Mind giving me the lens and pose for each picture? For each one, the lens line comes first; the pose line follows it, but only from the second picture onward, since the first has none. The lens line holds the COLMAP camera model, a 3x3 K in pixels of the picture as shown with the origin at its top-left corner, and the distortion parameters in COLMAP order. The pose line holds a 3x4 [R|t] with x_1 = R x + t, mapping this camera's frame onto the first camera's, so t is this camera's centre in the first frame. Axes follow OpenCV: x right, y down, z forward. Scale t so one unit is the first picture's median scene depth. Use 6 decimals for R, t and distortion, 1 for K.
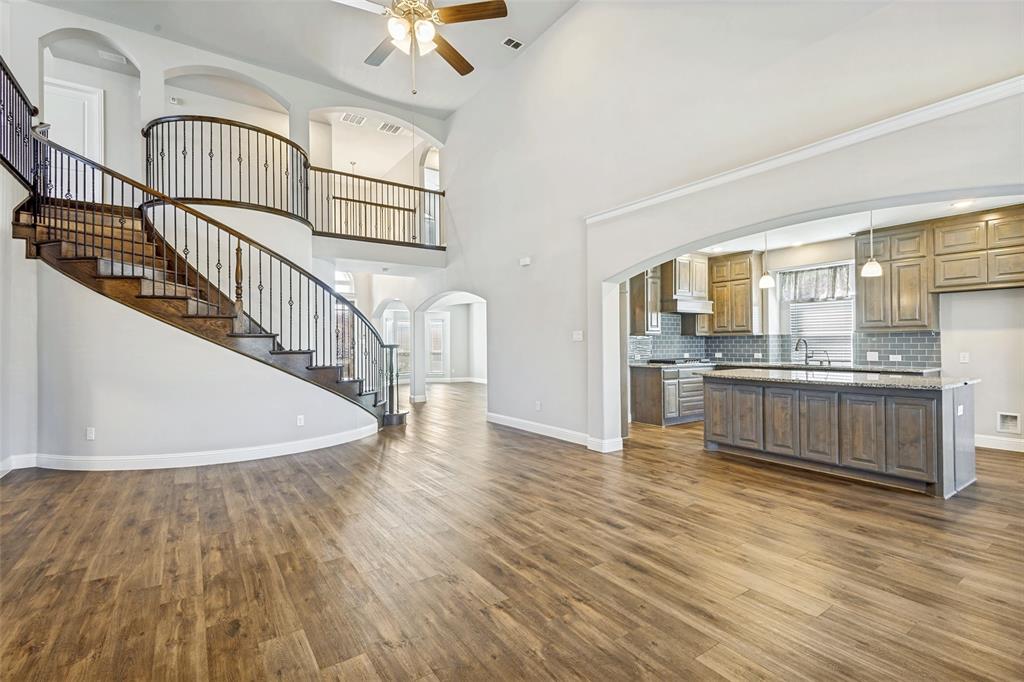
lens RADIAL K [[471.5, 0, 511.3], [0, 471.5, 339.7], [0, 0, 1]] dist [0.015987, -0.004269]
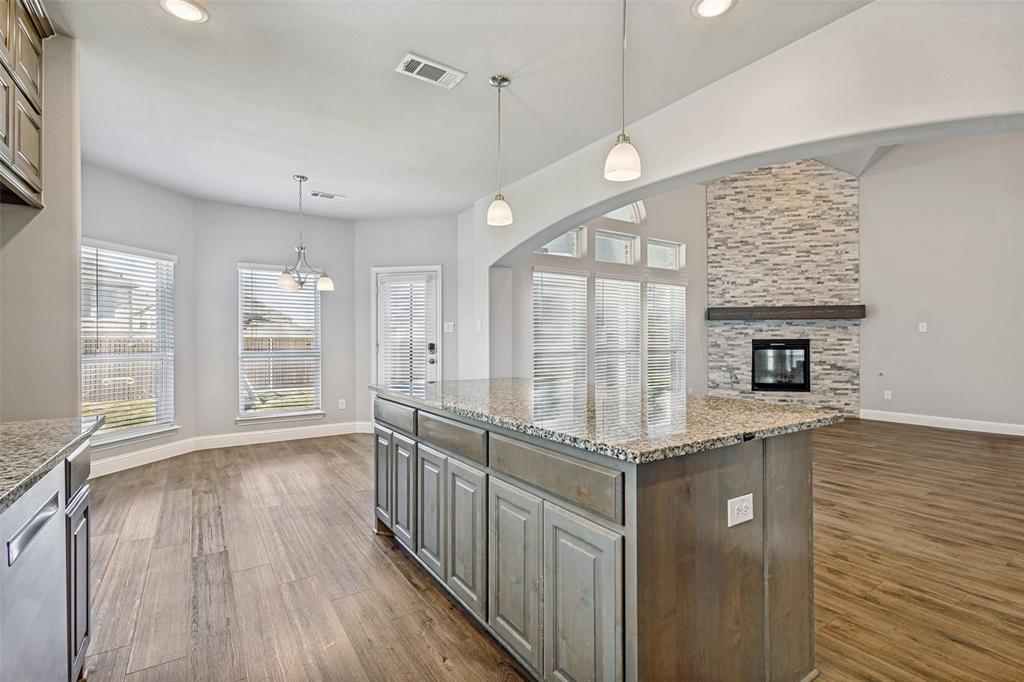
lens RADIAL K [[471.5, 0, 511.3], [0, 471.5, 339.7], [0, 0, 1]] dist [0.015987, -0.004269]
pose [[-0.999842, 0.011040, 0.013943, 0.465523], [0.010931, 0.999910, -0.007821, 0.013699], [-0.014028, -0.007668, -0.999872, 1.022153]]
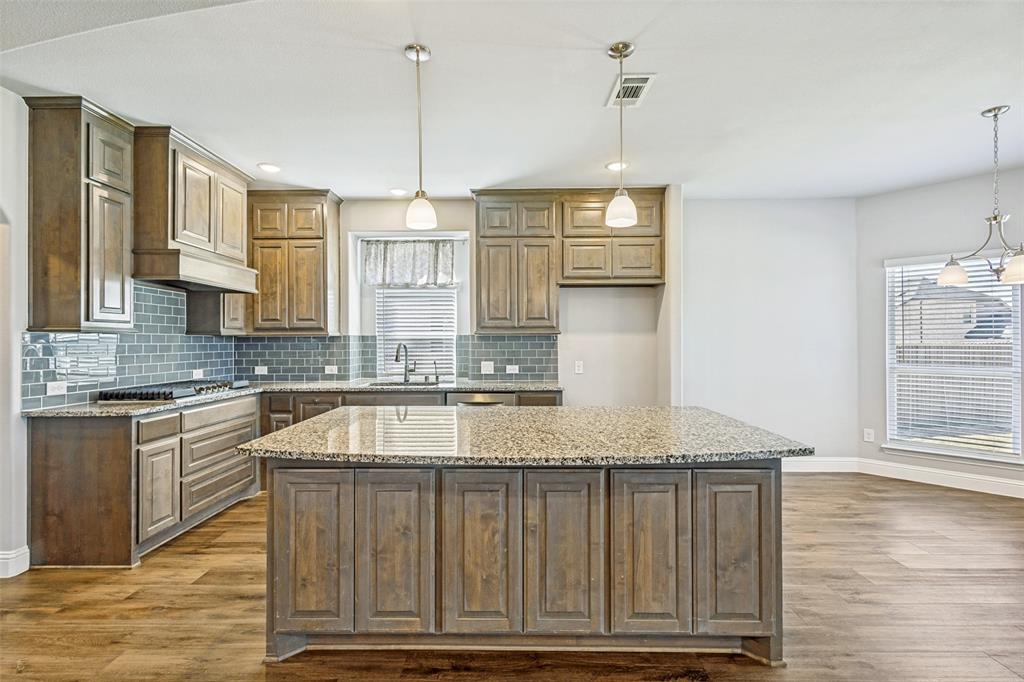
lens RADIAL K [[471.5, 0, 511.3], [0, 471.5, 339.7], [0, 0, 1]] dist [0.015987, -0.004269]
pose [[0.574641, 0.008981, 0.818356, 0.172013], [-0.007611, 0.999955, -0.005629, -0.003584], [-0.818370, -0.002994, 0.574684, 0.505200]]
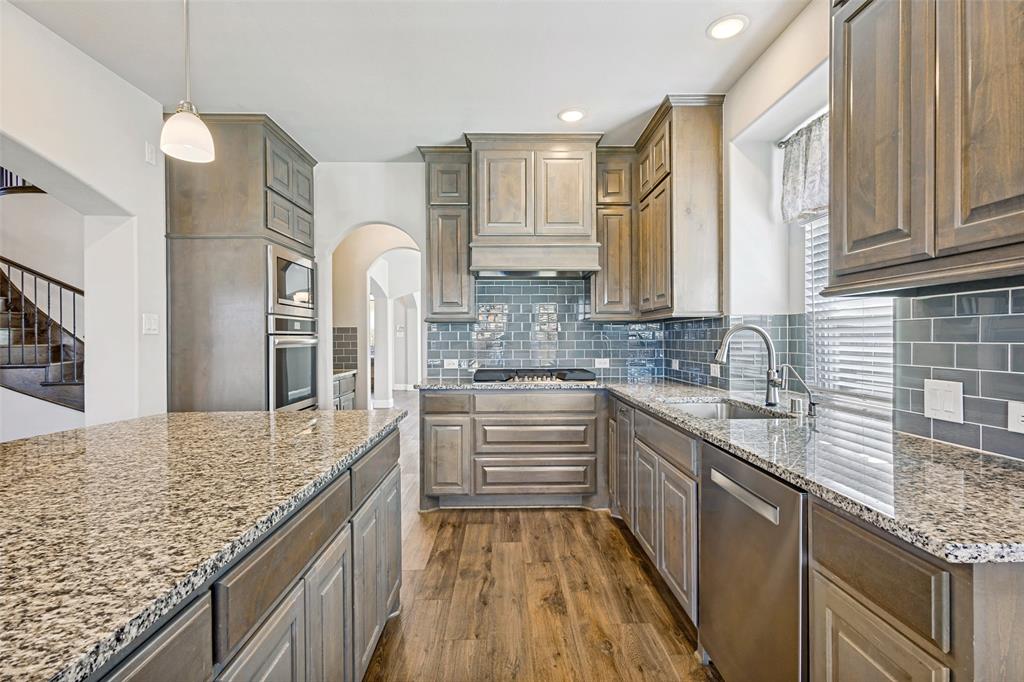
lens RADIAL K [[471.5, 0, 511.3], [0, 471.5, 339.7], [0, 0, 1]] dist [0.015987, -0.004269]
pose [[0.833734, 0.004583, -0.552148, 0.650719], [0.004491, 0.999876, 0.015081, 0.001943], [0.552148, -0.015053, 0.833610, 0.637203]]
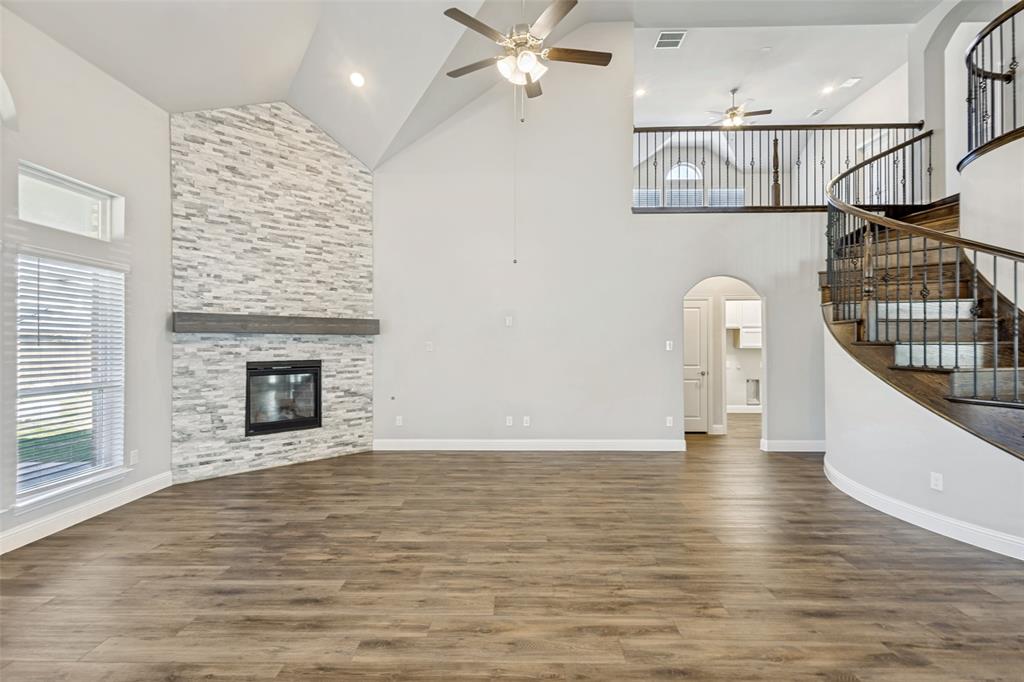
lens RADIAL K [[471.5, 0, 511.3], [0, 471.5, 339.7], [0, 0, 1]] dist [0.015987, -0.004269]
pose [[-0.579019, 0.002695, -0.815310, 0.301090], [0.012788, 0.999902, -0.005776, -0.013821], [0.815214, -0.013771, -0.578996, 0.713728]]
